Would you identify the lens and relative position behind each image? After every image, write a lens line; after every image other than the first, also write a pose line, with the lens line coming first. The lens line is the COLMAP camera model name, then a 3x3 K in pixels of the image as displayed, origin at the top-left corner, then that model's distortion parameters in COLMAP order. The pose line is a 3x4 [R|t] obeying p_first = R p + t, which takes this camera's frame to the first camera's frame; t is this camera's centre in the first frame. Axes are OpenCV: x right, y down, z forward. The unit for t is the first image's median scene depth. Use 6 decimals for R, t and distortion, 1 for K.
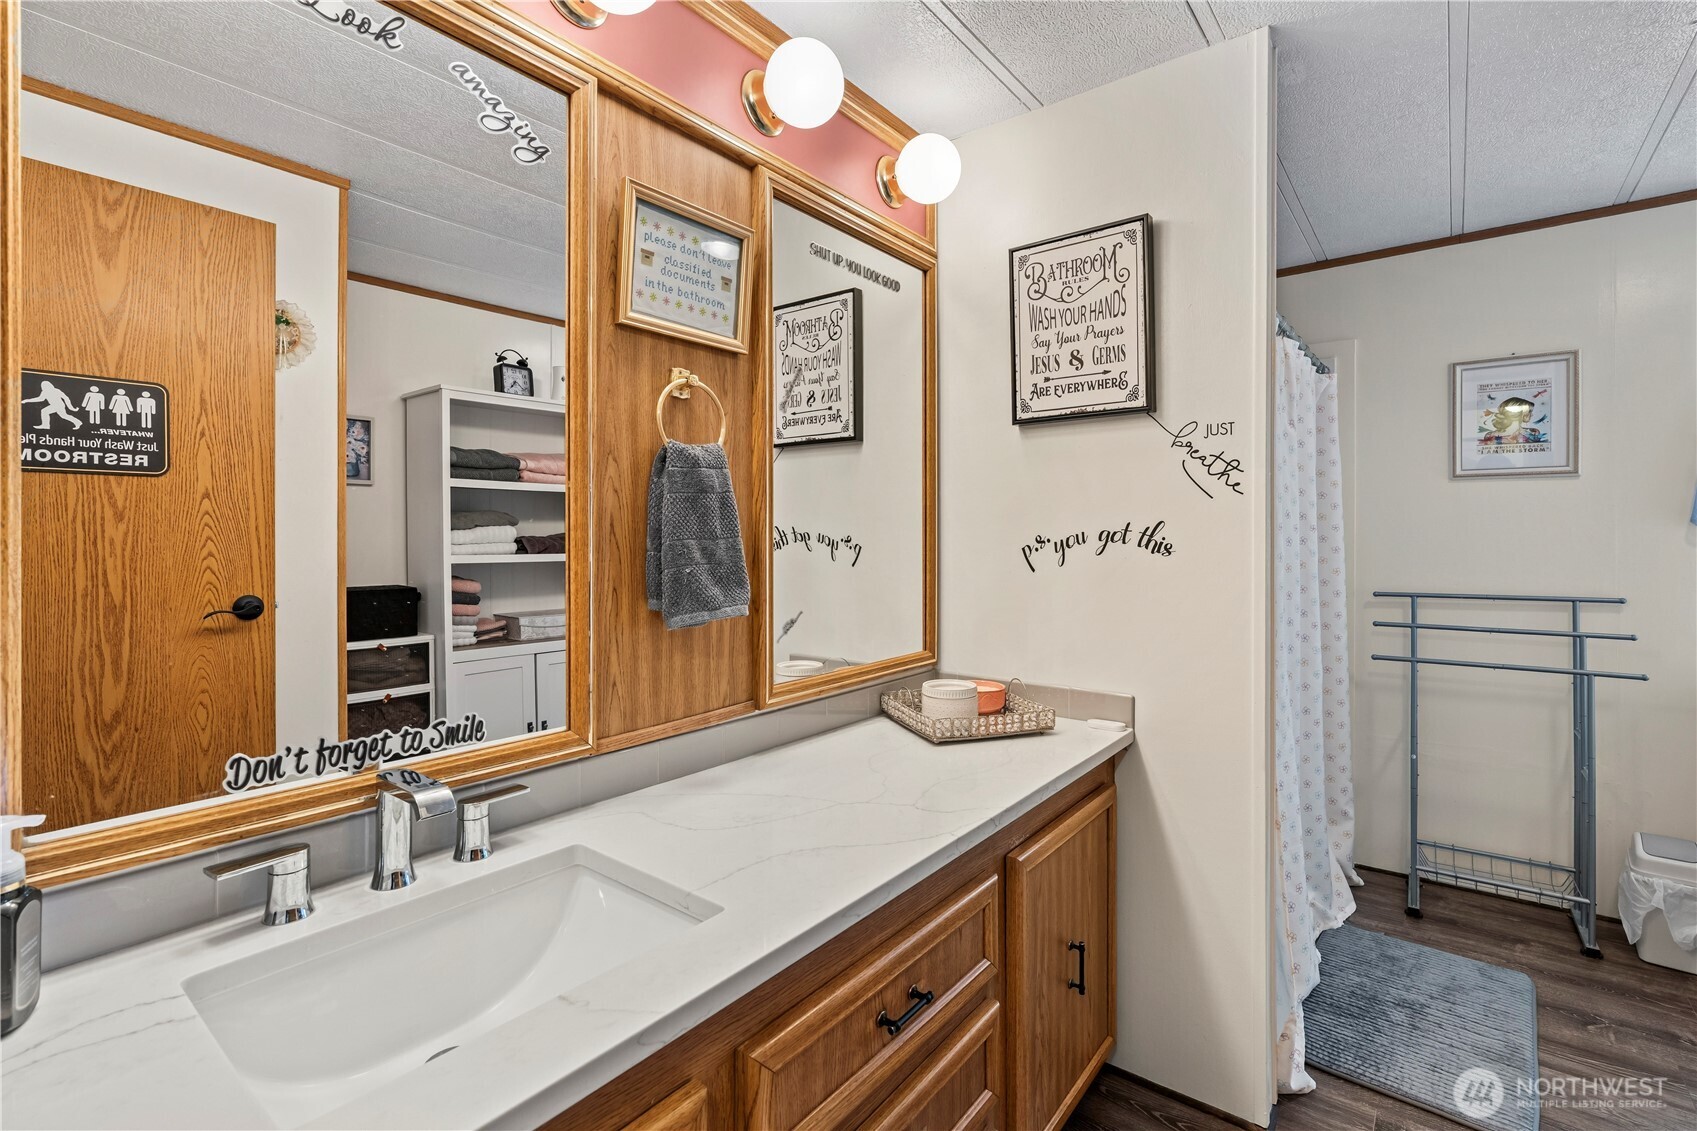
lens RADIAL K [[766.5, 0, 850.4], [0, 766.5, 536.1], [0, 0, 1]] dist [-0.008746, 0.003696]
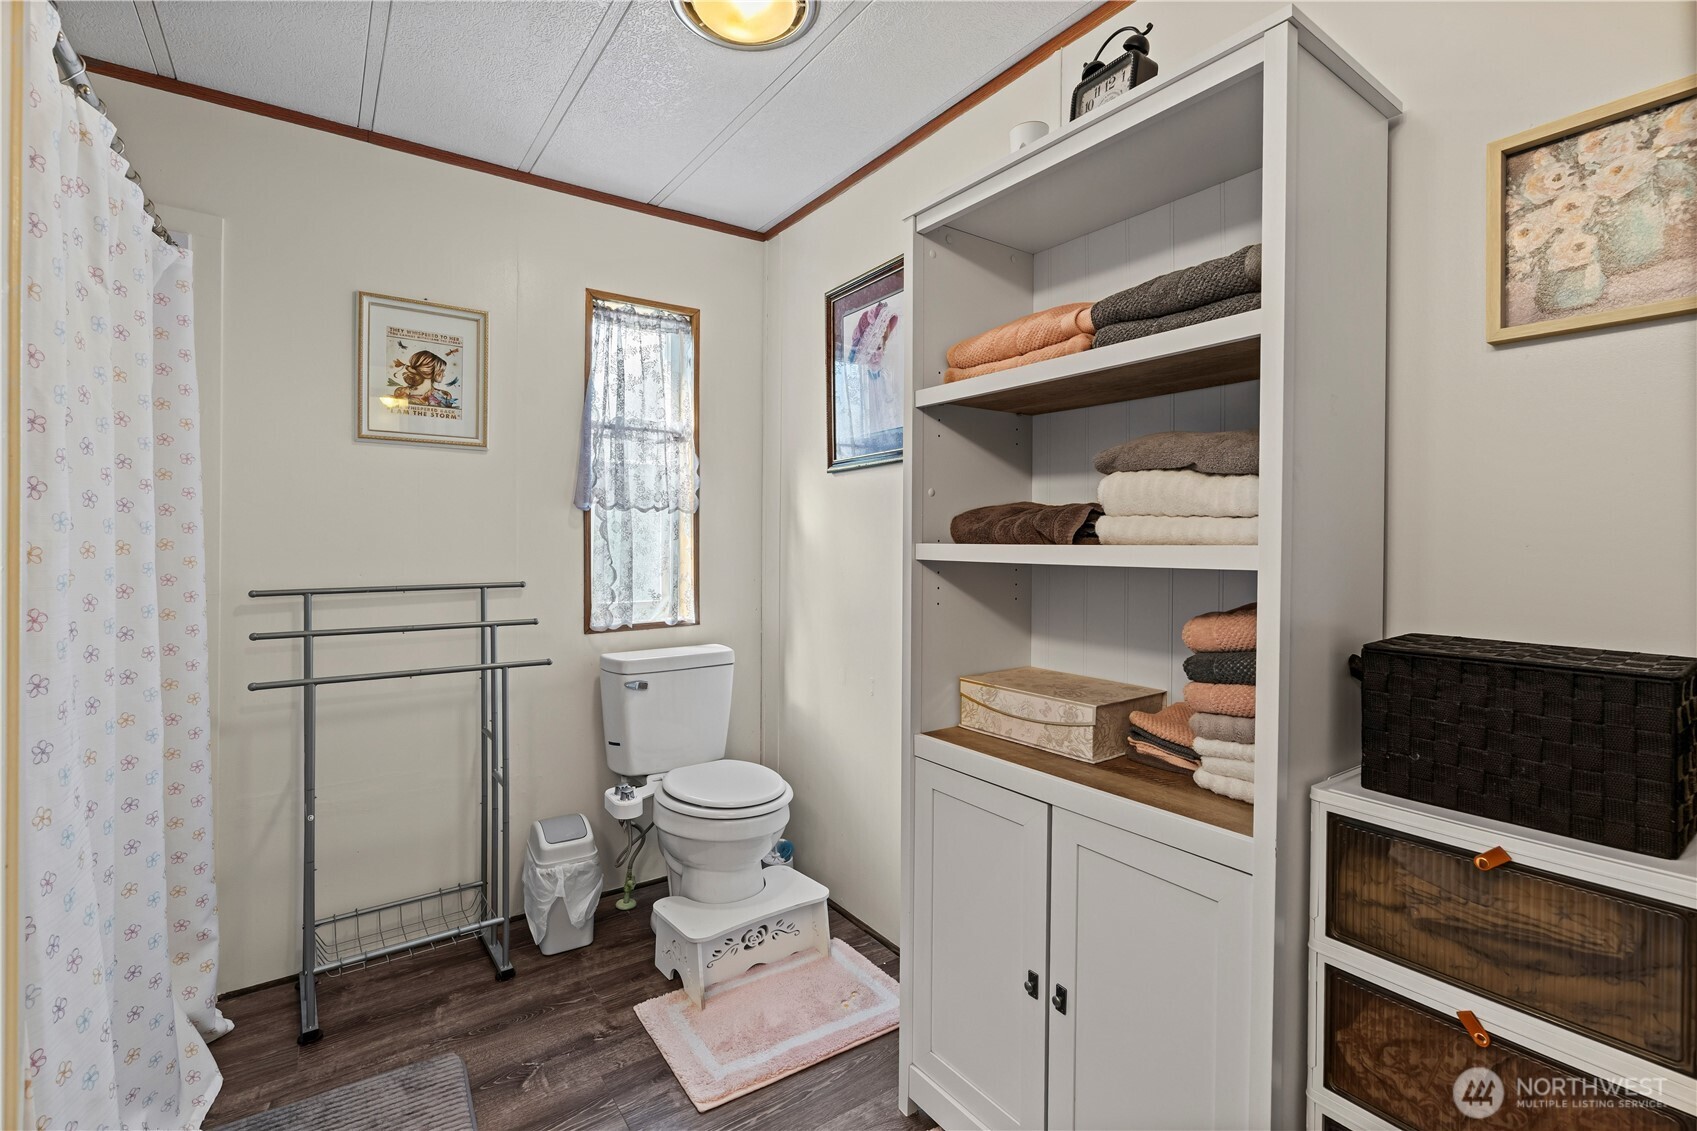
lens RADIAL K [[766.5, 0, 861.6], [0, 766.5, 544.8], [0, 0, 1]] dist [-0.008746, 0.003696]
pose [[0.277298, 0.001455, 0.960783, 0.188963], [-0.005572, 0.999984, 0.000094, 0.030219], [-0.960768, -0.005380, 0.277302, 0.298860]]
